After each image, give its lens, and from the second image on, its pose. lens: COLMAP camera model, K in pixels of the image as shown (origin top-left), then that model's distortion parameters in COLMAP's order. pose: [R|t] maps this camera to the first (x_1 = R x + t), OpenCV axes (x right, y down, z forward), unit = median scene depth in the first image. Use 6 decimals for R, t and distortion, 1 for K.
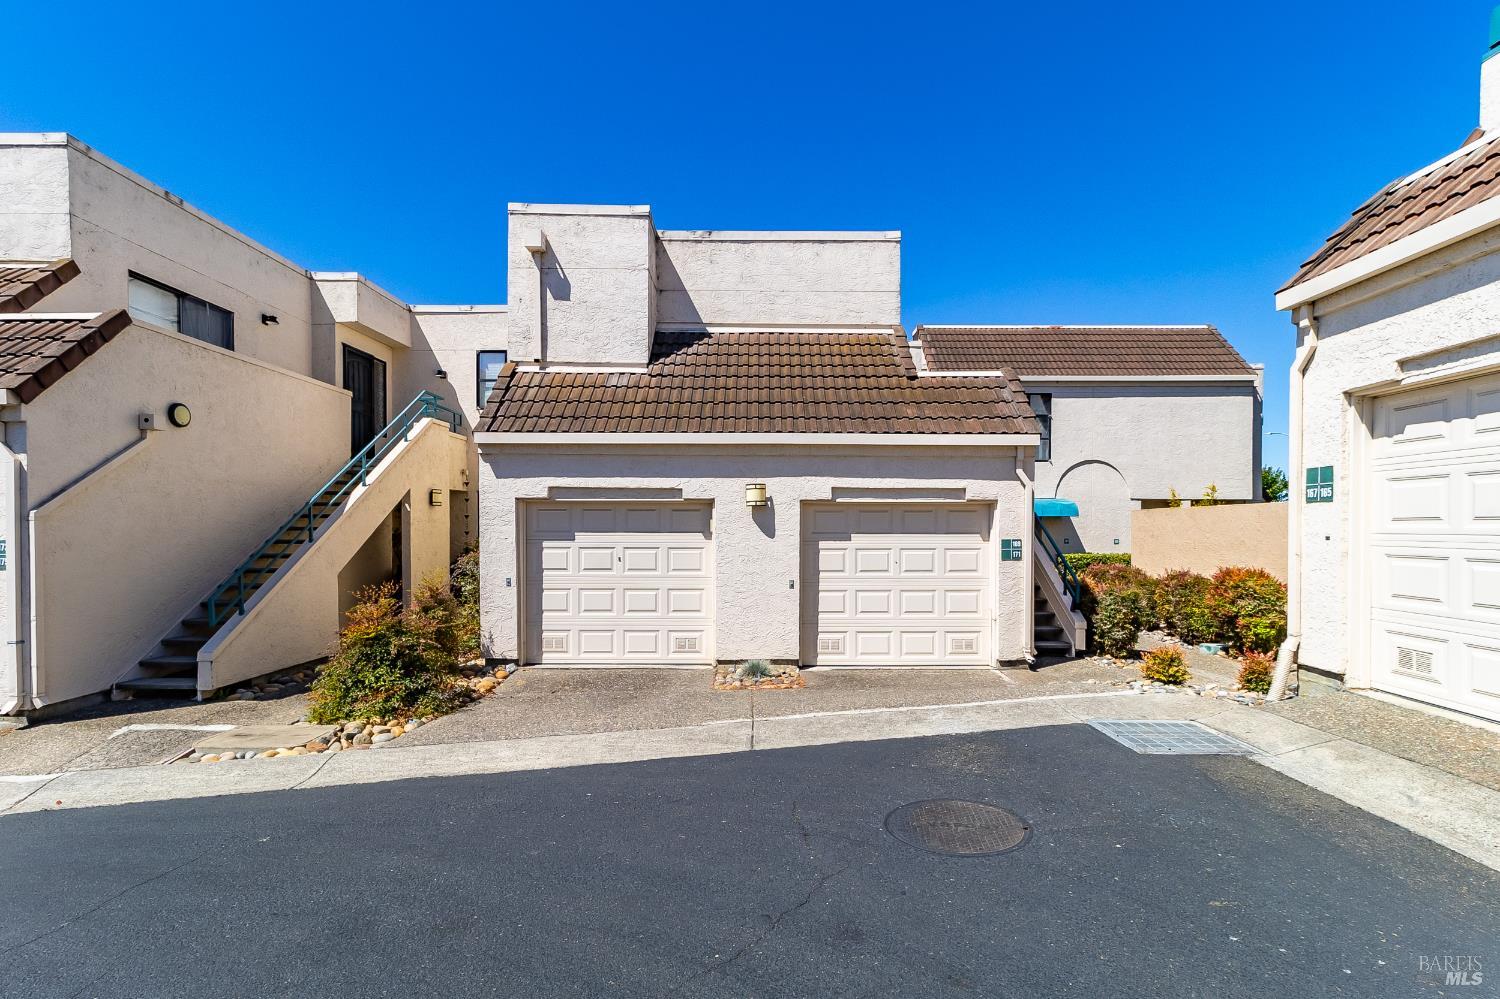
lens RADIAL K [[745.0, 0, 767.6], [0, 745.0, 540.9], [0, 0, 1]] dist [0.004468, 0.000980]
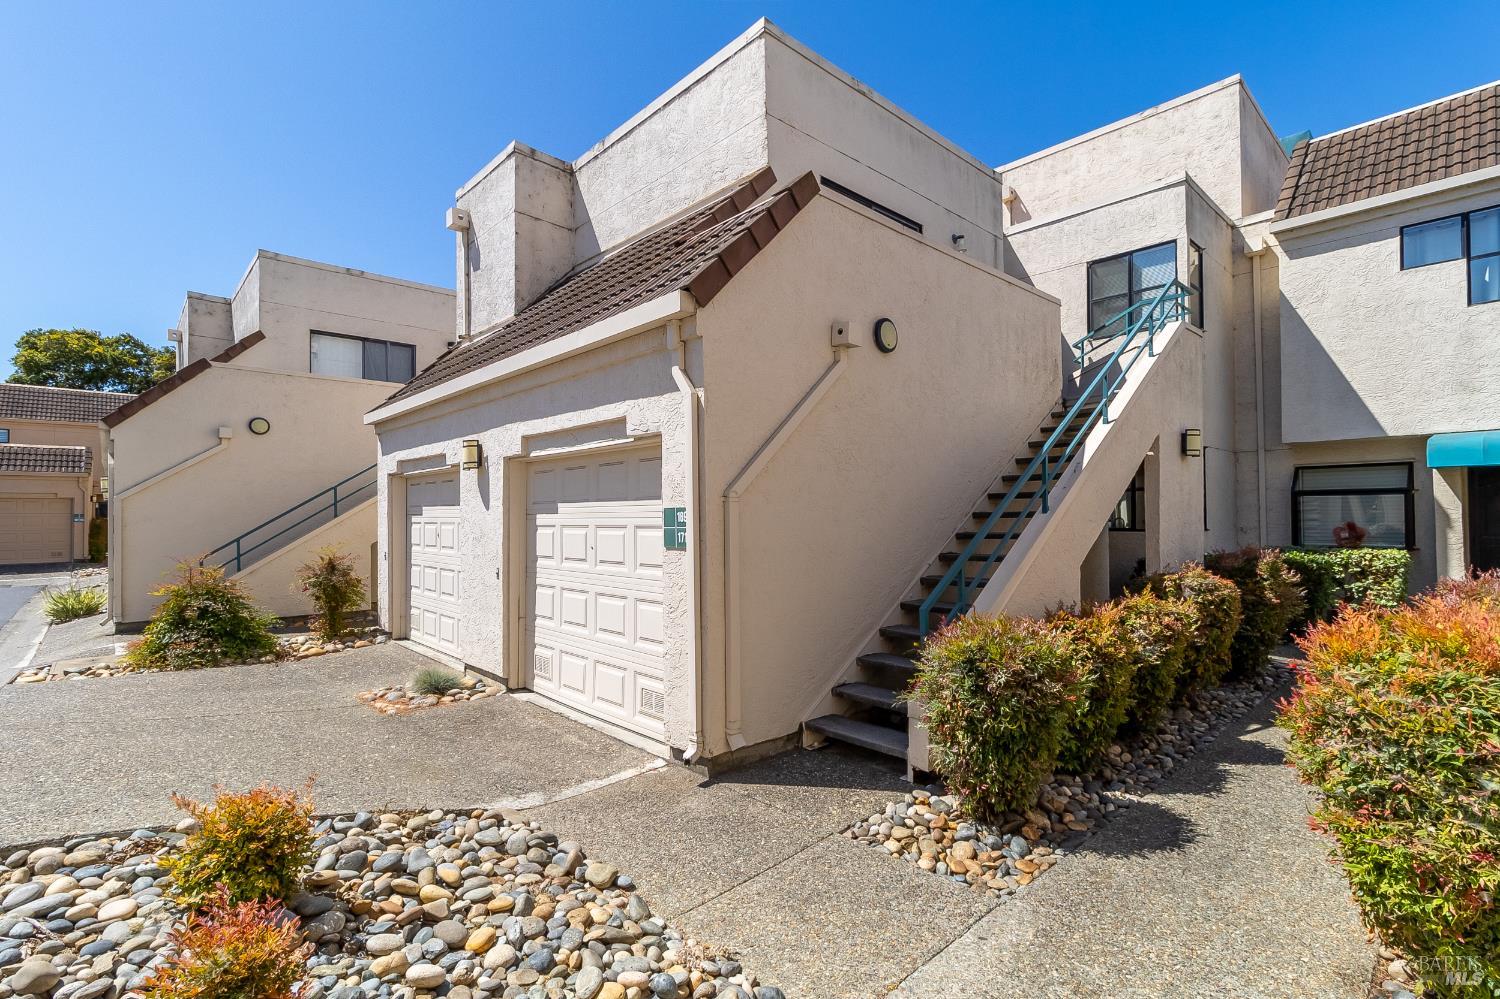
lens RADIAL K [[697.6, 0, 748.9], [0, 697.6, 502.6], [0, 0, 1]] dist [0.003034, 0.000655]
pose [[0.678327, -0.012532, -0.734653, -0.426137], [0.002982, 0.999893, -0.014303, 0.001451], [0.734754, 0.007511, 0.678292, 0.513587]]
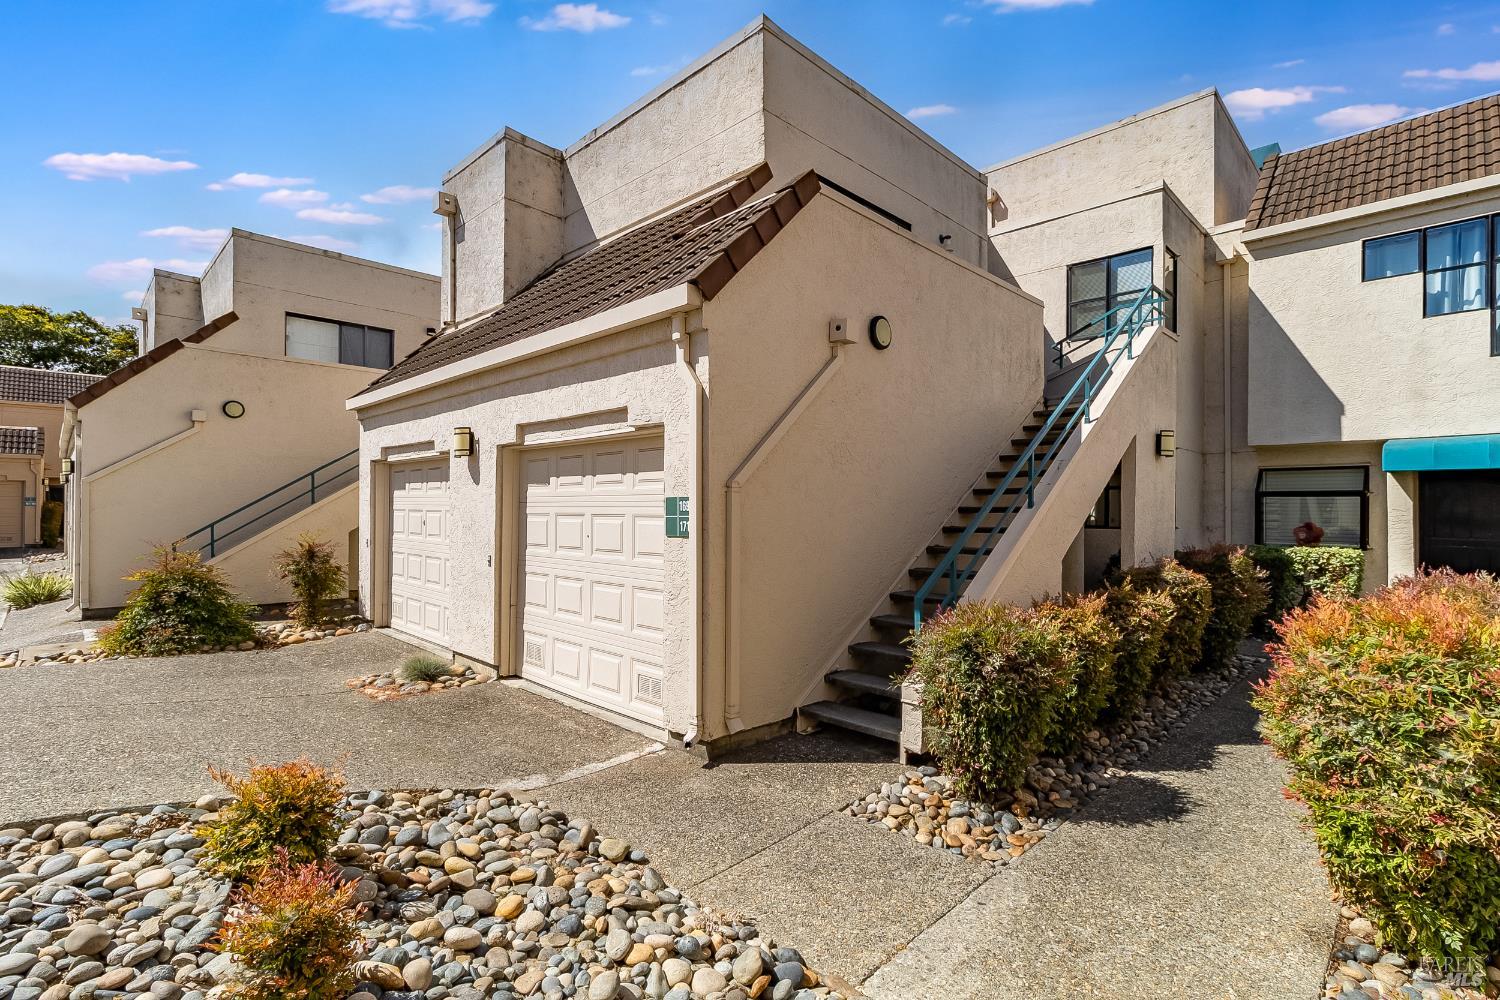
lens RADIAL K [[697.6, 0, 753.2], [0, 697.6, 503.7], [0, 0, 1]] dist [0.003034, 0.000655]
pose [[0.707937, 0.005110, -0.706257, -0.430427], [-0.011313, 0.999928, -0.004105, 0.004357], [0.706185, 0.010896, 0.707943, 0.490010]]
